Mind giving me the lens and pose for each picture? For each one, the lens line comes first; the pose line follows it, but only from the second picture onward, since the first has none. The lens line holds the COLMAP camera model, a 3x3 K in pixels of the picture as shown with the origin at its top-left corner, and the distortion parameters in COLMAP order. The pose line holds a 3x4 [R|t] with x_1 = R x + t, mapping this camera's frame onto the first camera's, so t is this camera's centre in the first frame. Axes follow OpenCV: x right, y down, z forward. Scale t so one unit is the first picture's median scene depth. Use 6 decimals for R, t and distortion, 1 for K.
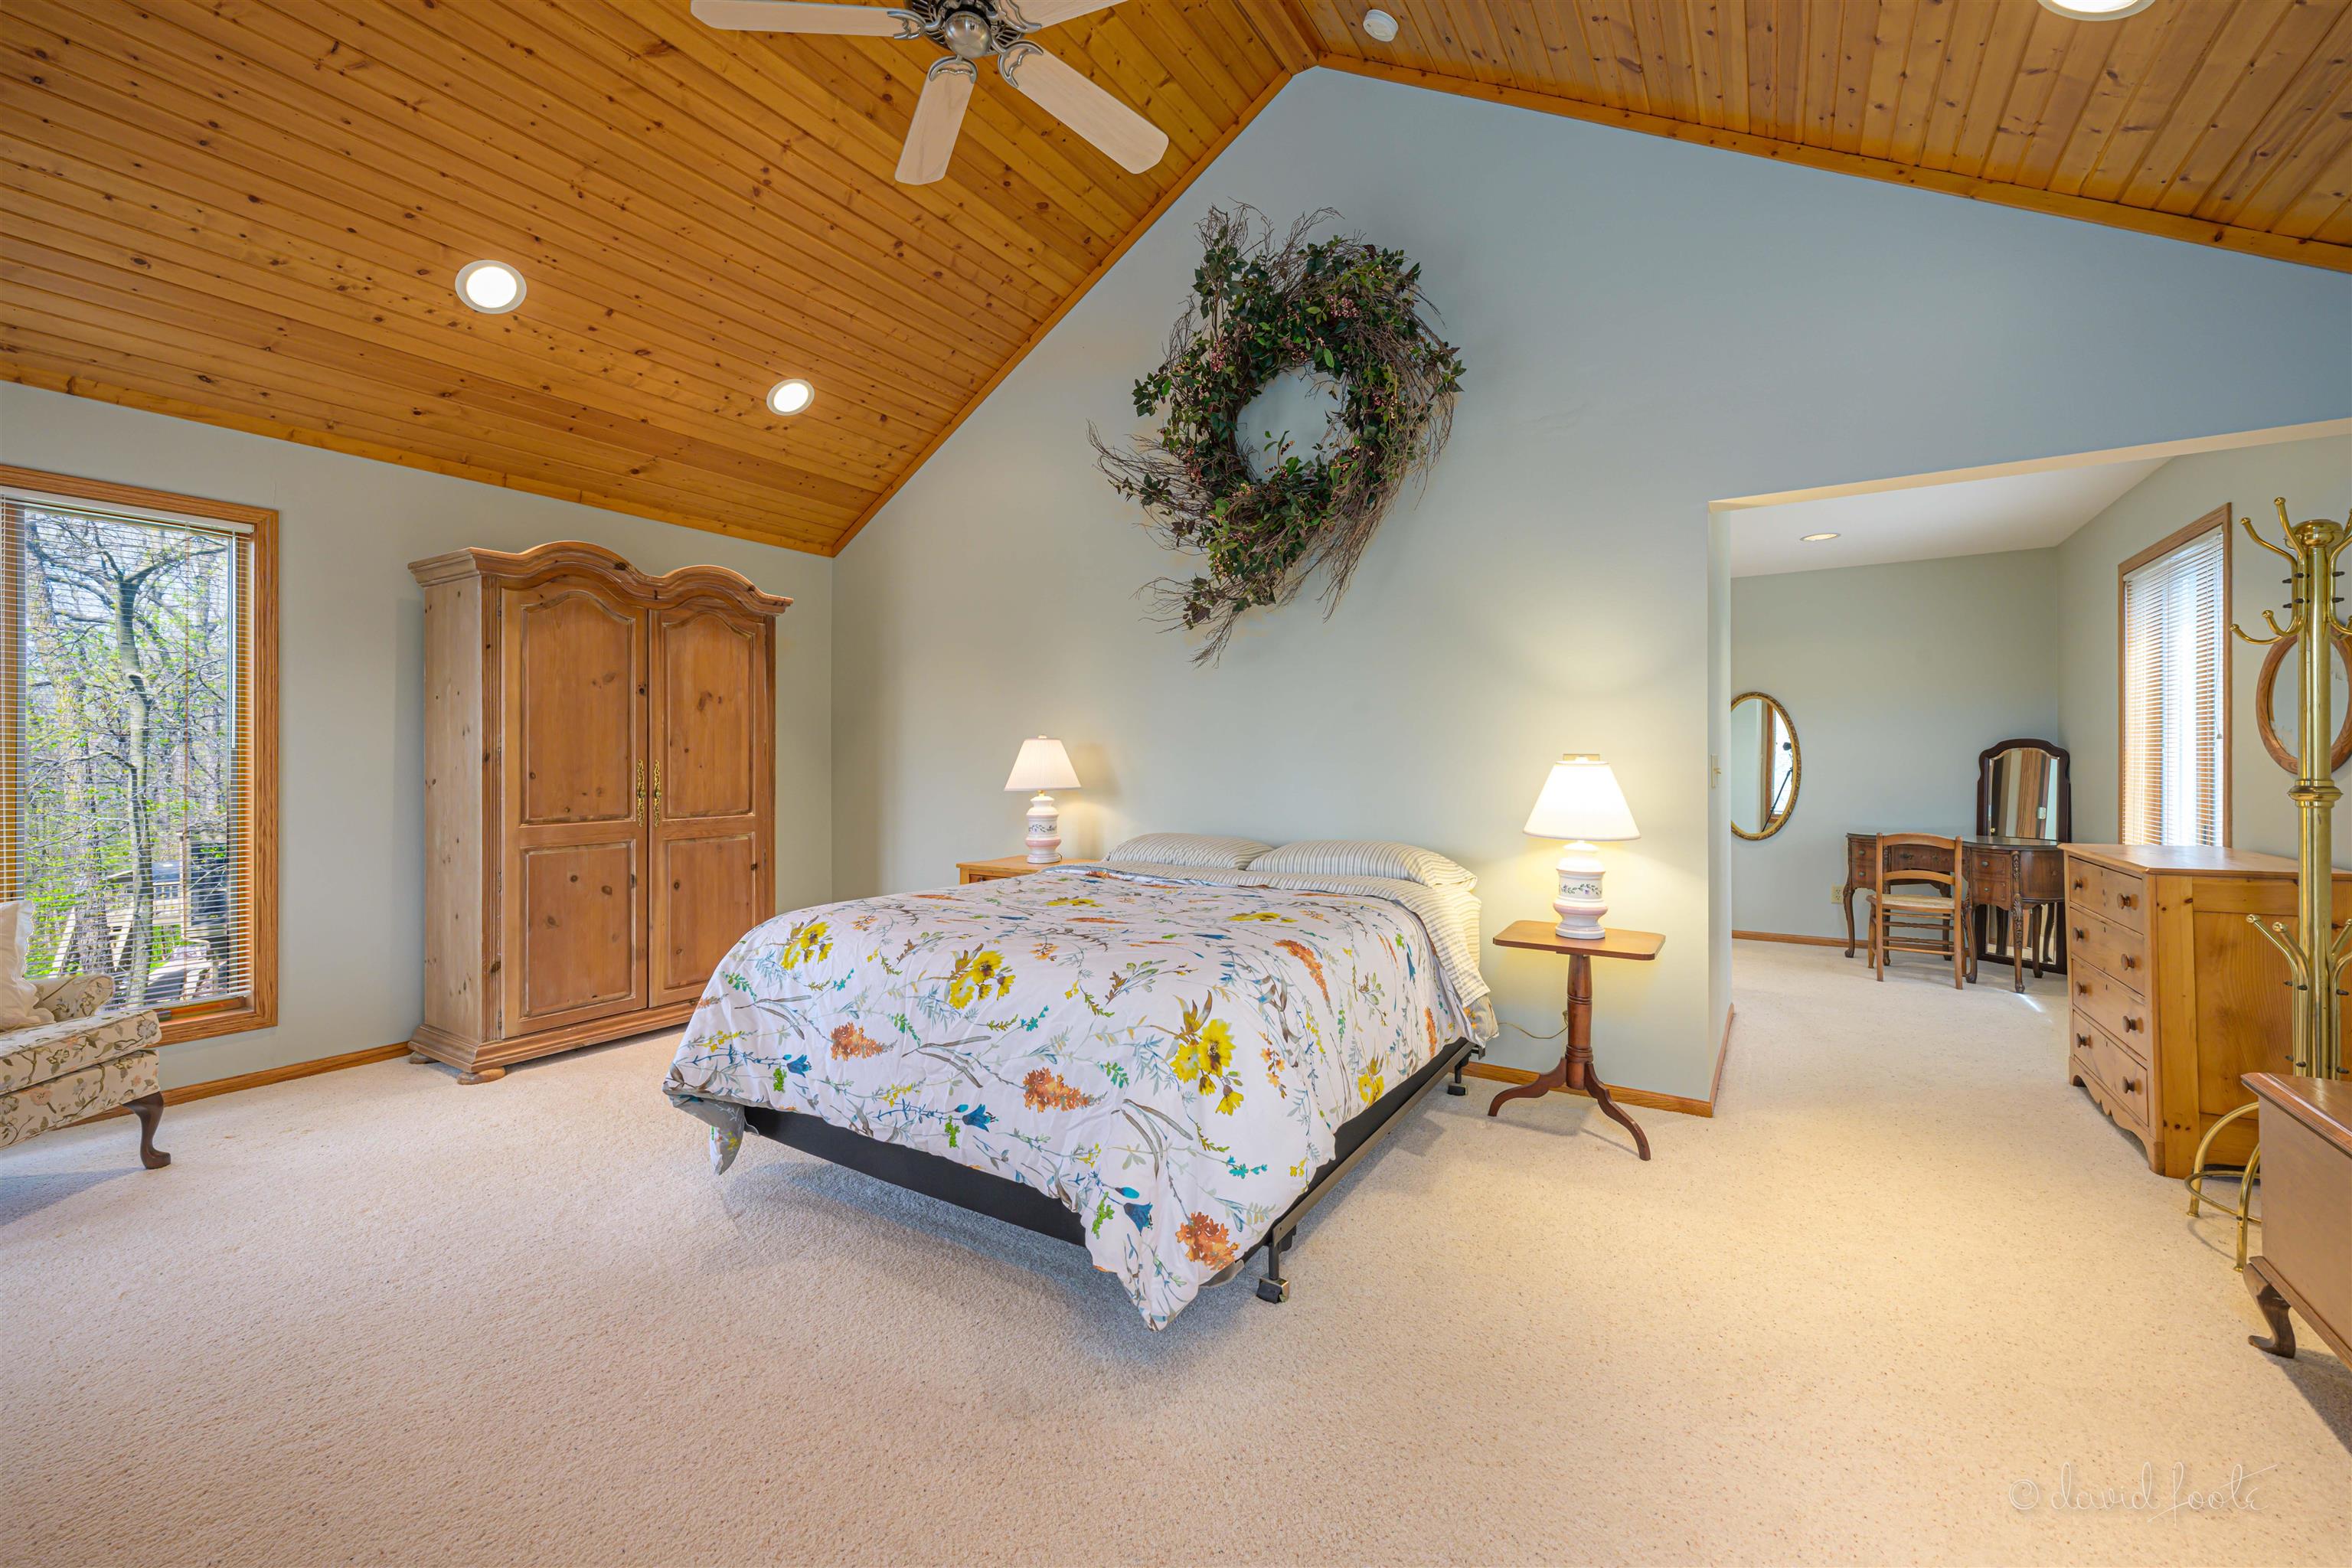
lens RADIAL K [[944.0, 0, 1179.8], [0, 944.0, 761.6], [0, 0, 1]] dist [0.001555, 0.000114]
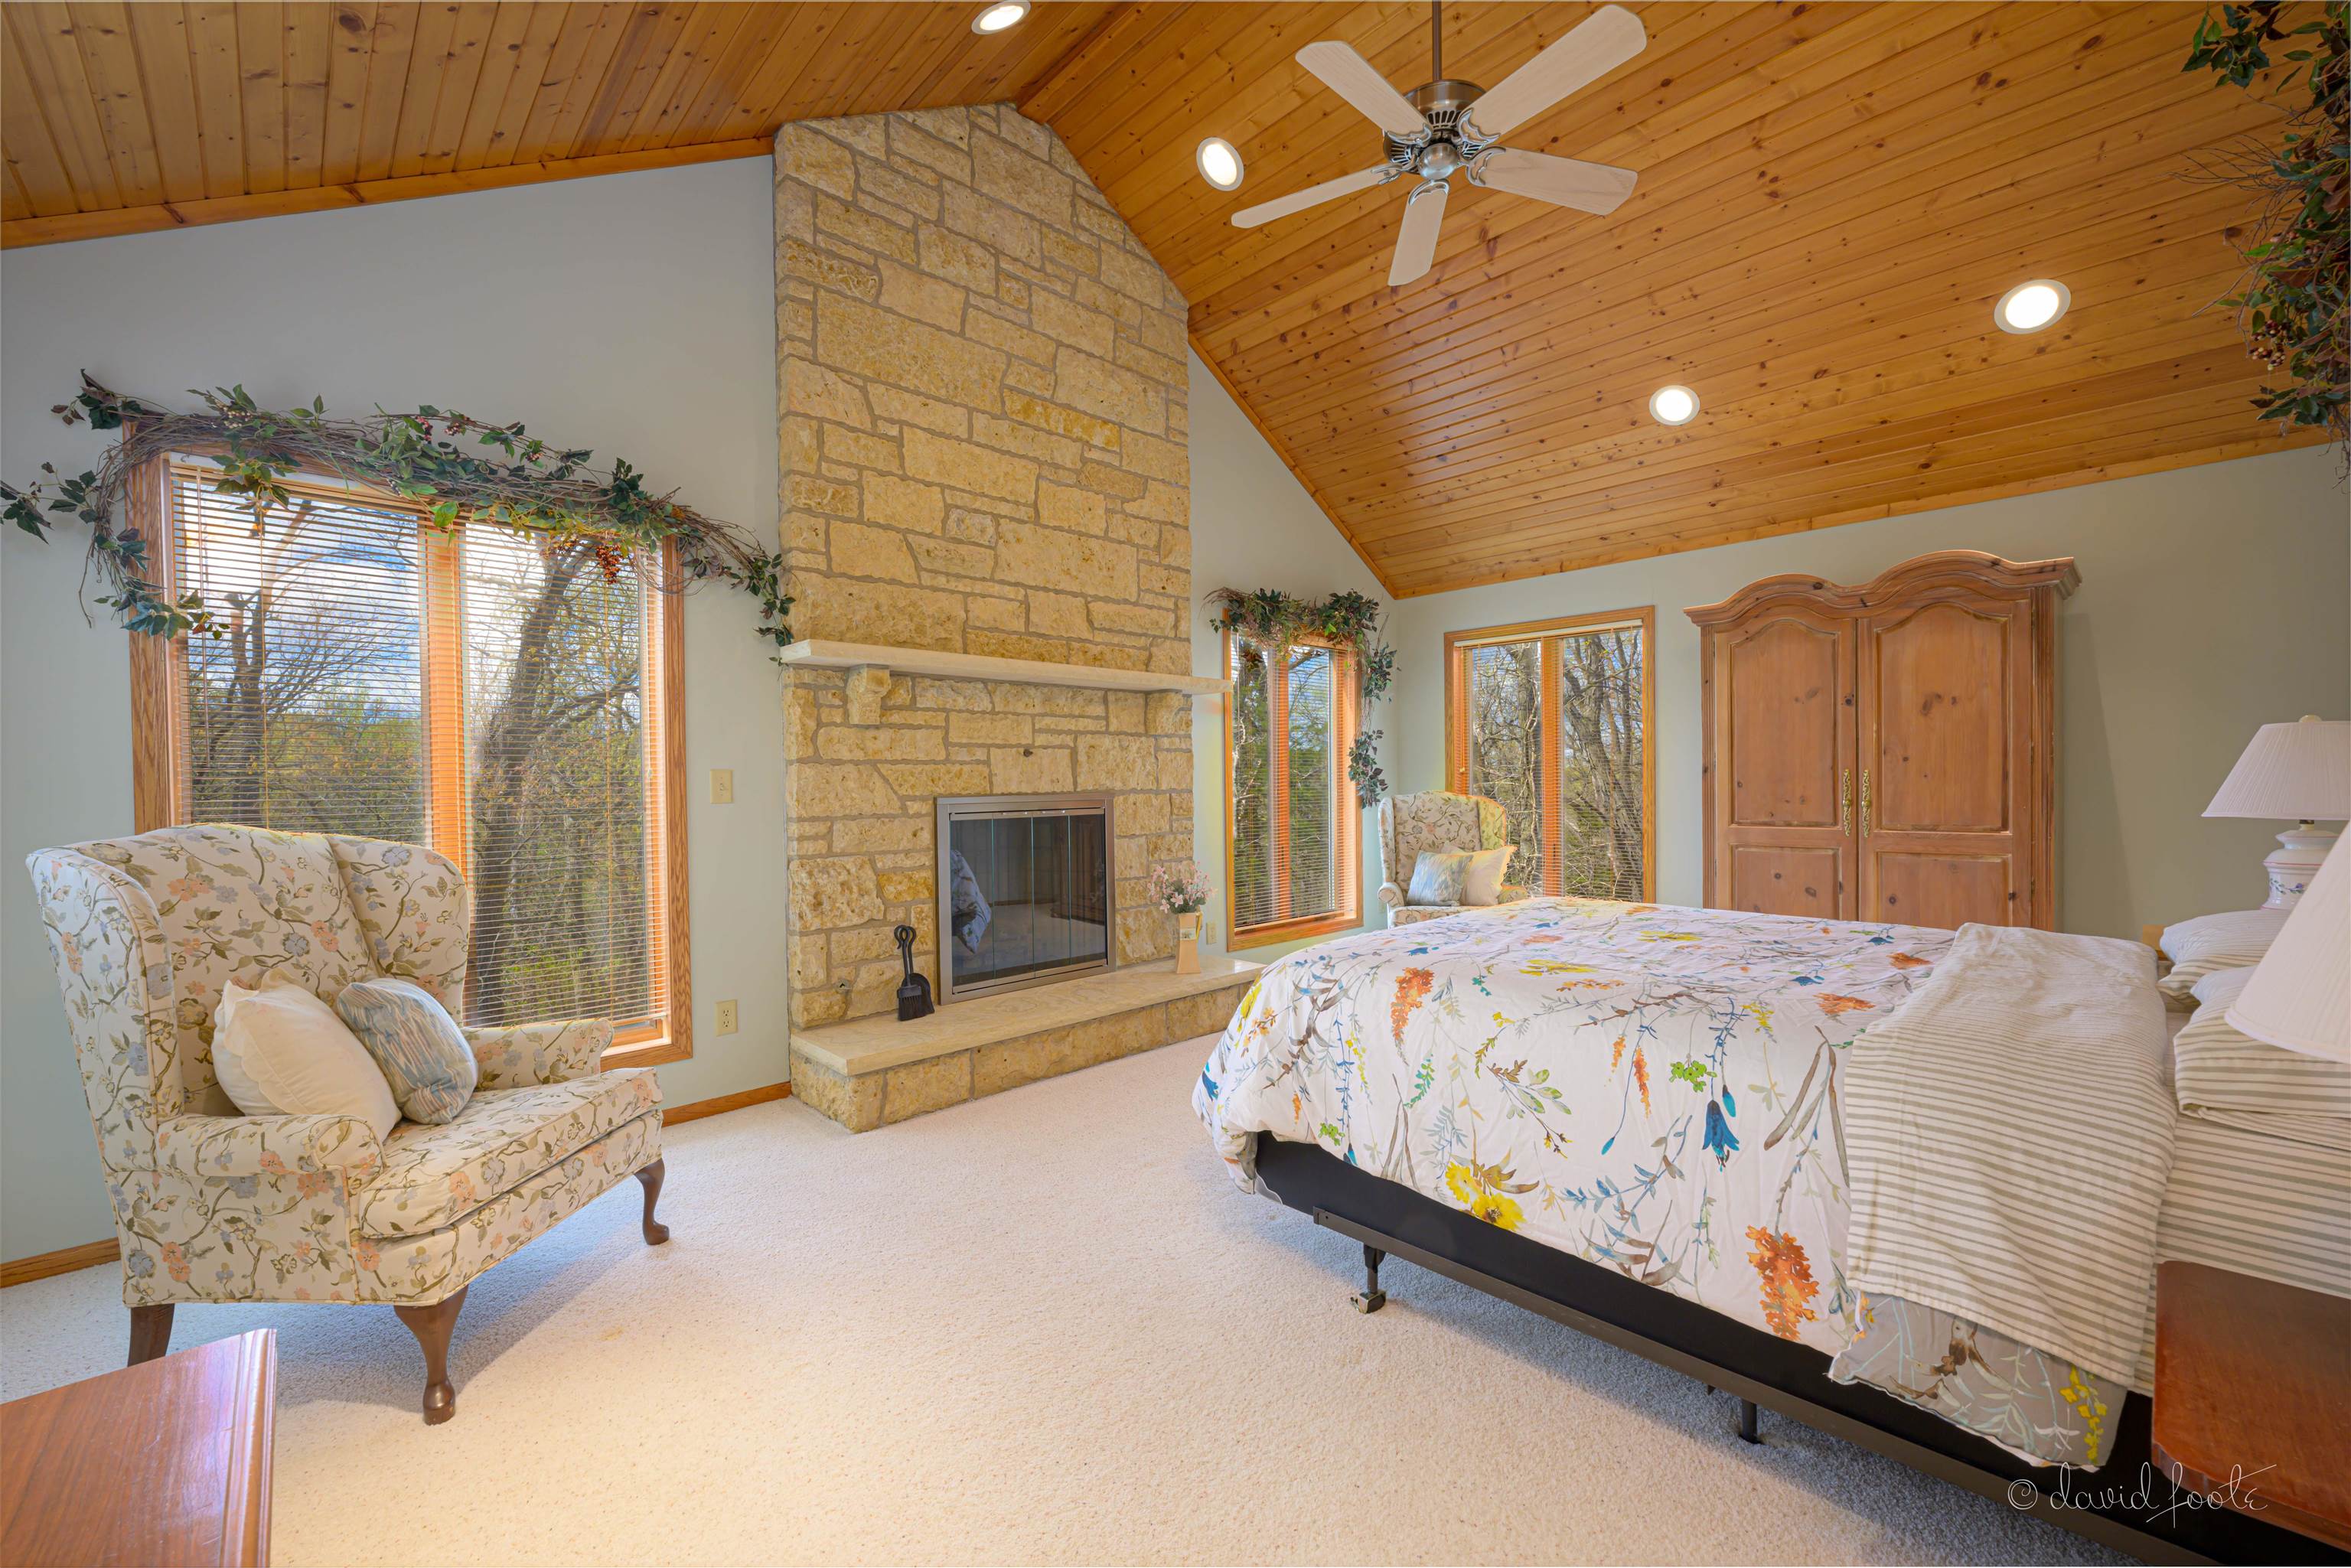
lens RADIAL K [[943.6, 0, 1179.6], [0, 943.6, 790.5], [0, 0, 1]] dist [0.001555, 0.000114]
pose [[-0.233833, 0.016413, -0.972138, 0.595319], [0.010709, 0.999840, 0.014305, -0.001730], [0.972218, -0.007065, -0.233971, 0.552450]]
